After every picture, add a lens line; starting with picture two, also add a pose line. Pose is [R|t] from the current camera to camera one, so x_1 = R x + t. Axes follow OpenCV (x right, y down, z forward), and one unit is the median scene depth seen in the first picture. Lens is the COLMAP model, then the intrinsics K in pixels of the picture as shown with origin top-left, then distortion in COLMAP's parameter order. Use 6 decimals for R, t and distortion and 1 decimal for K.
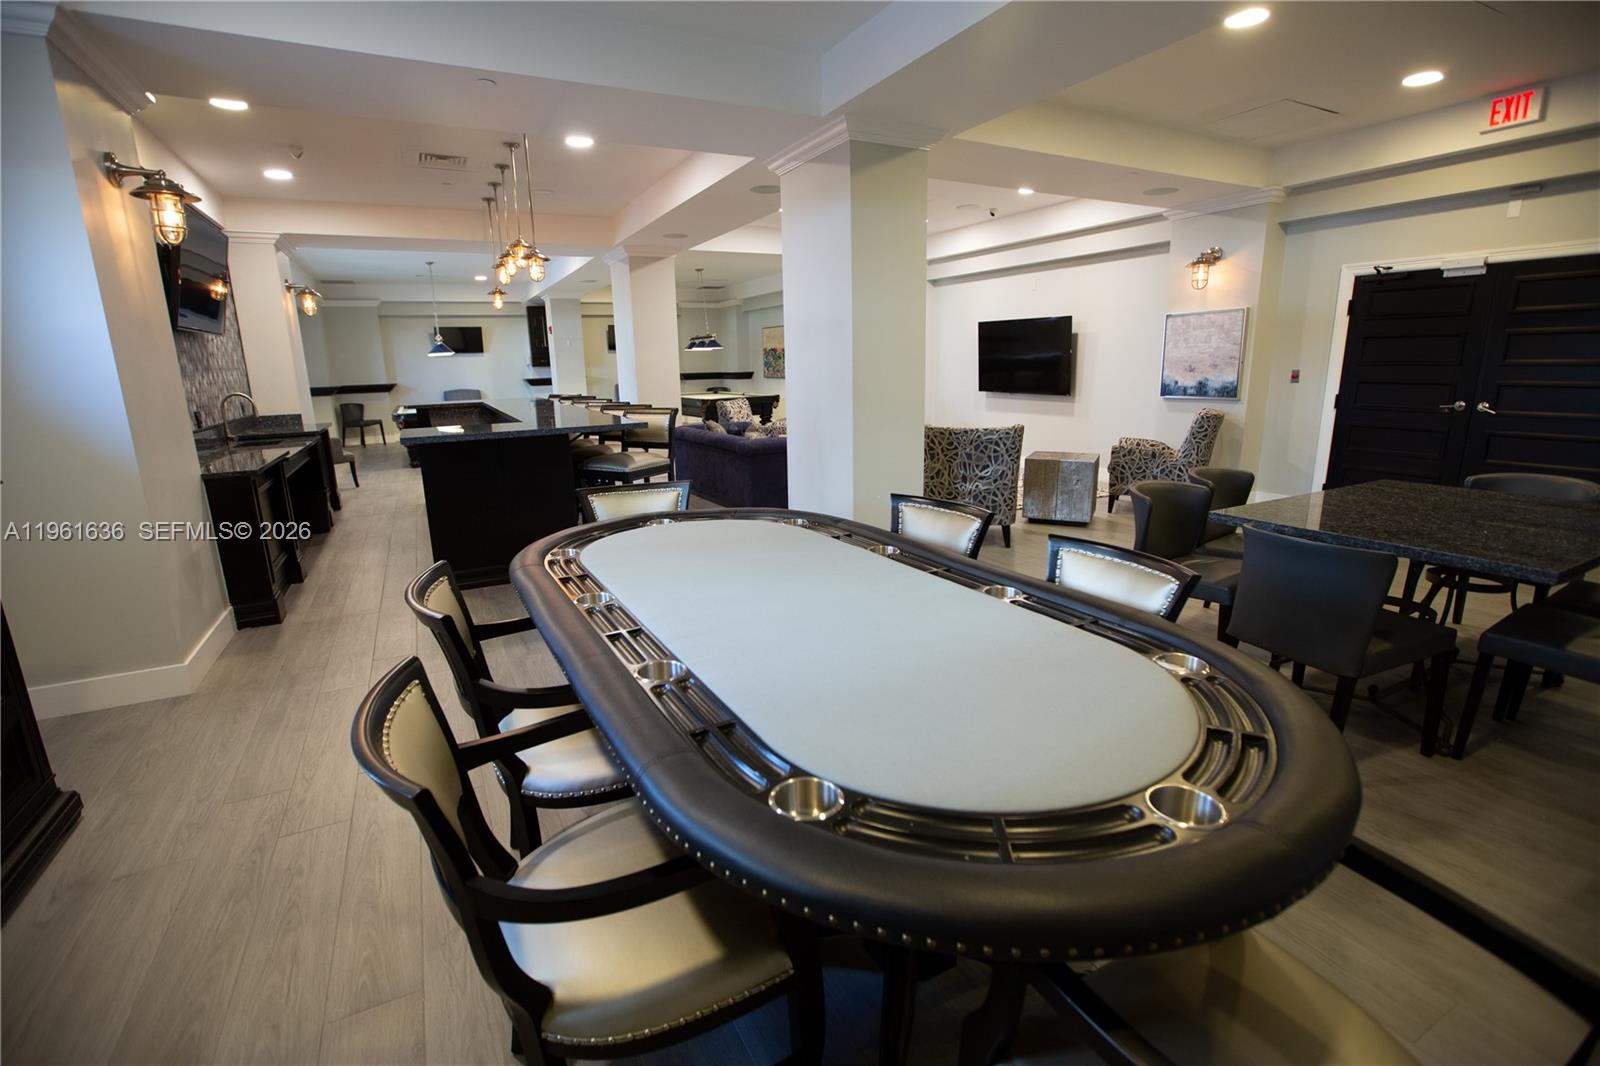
lens RADIAL K [[717.1, 0, 776.3], [0, 717.1, 533.2], [0, 0, 1]] dist [-0.043349, 0.023644]
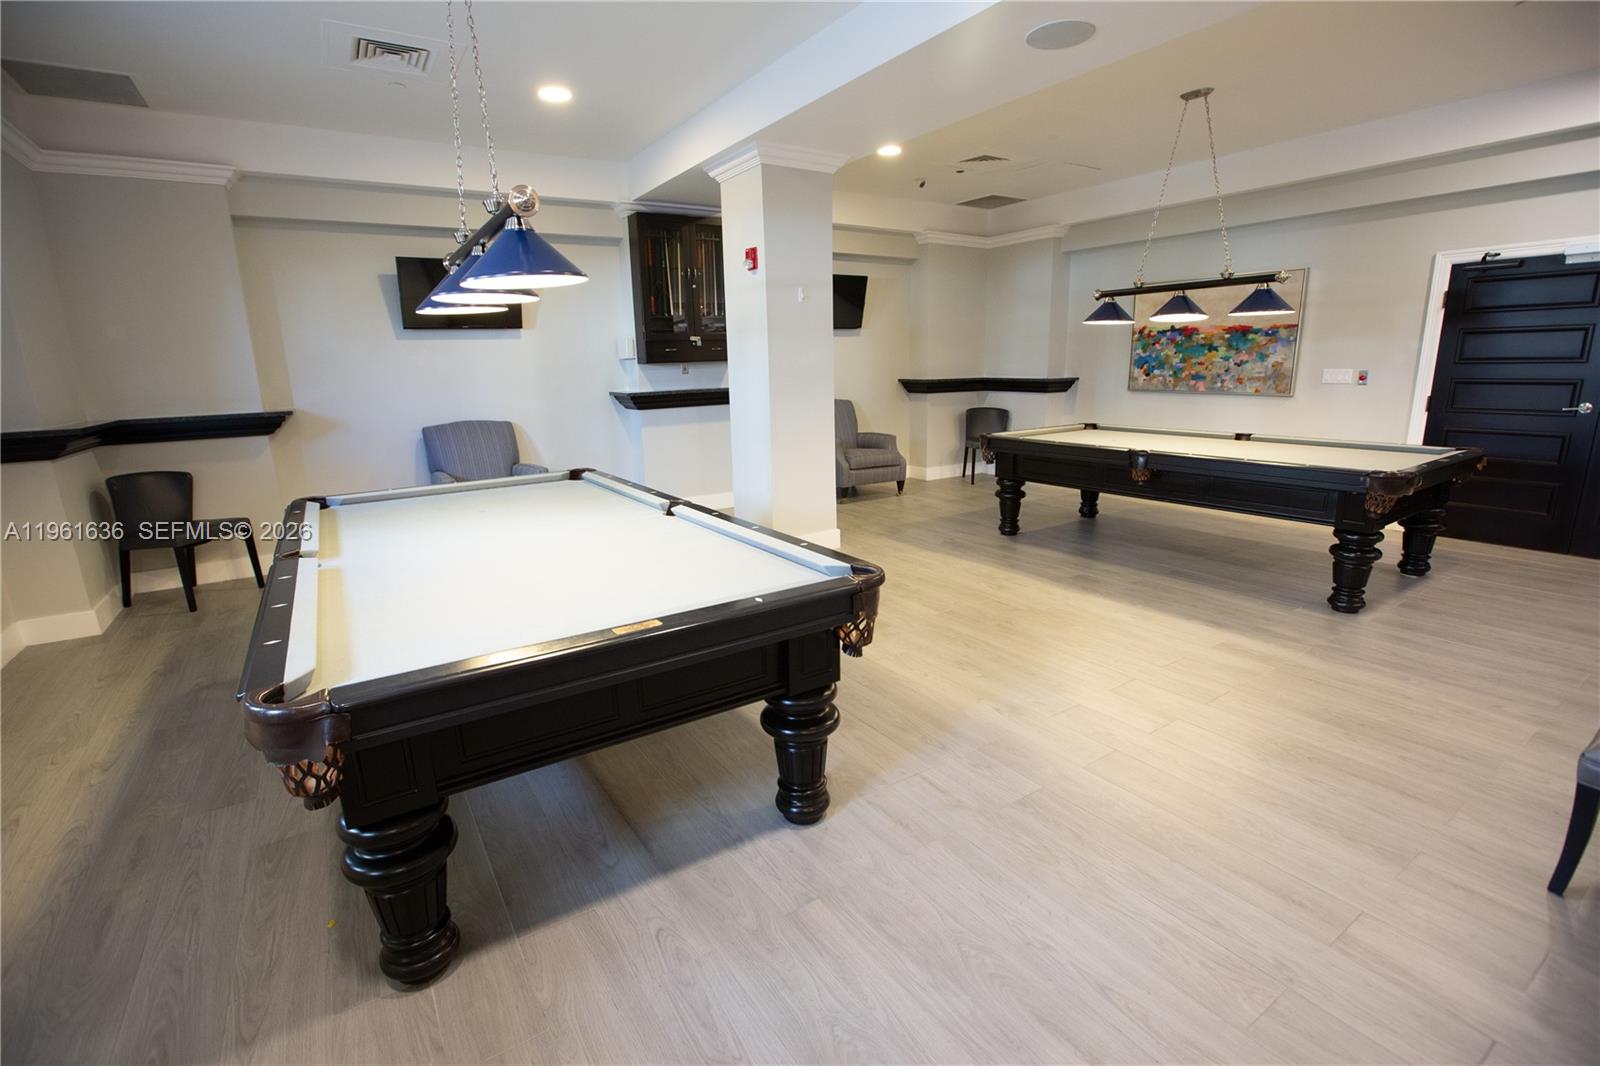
lens RADIAL K [[741.4, 0, 800.0], [0, 741.4, 533.0], [0, 0, 1]] dist [-0.051019, 0.026098]
pose [[0.997279, -0.015313, 0.072110, -0.285937], [0.015597, 0.999873, -0.003376, -0.134876], [-0.072049, 0.004491, 0.997391, 0.573588]]
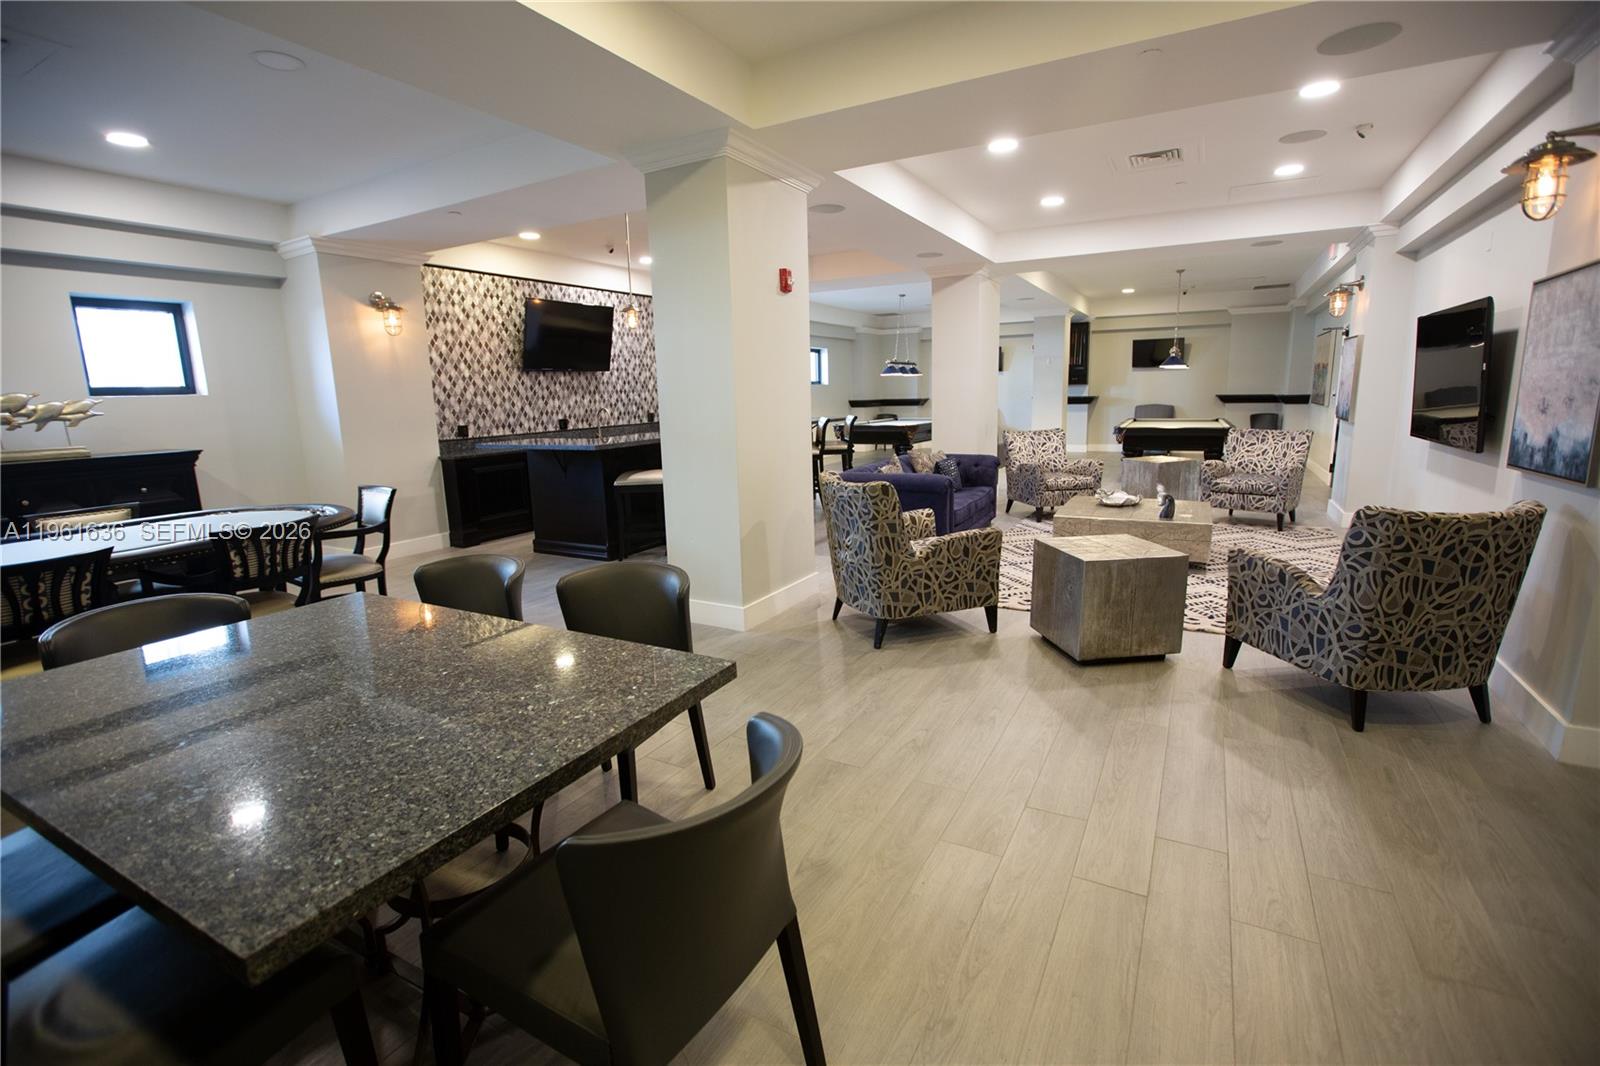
lens RADIAL K [[734.1, 0, 800.0], [0, 734.1, 533.0], [0, 0, 1]] dist [-0.013077, 0.009151]
pose [[0.551924, 0.167320, -0.816936, 0.325434], [-0.185068, 0.979810, 0.075647, -0.050019], [0.813099, 0.109438, 0.571746, 0.176547]]
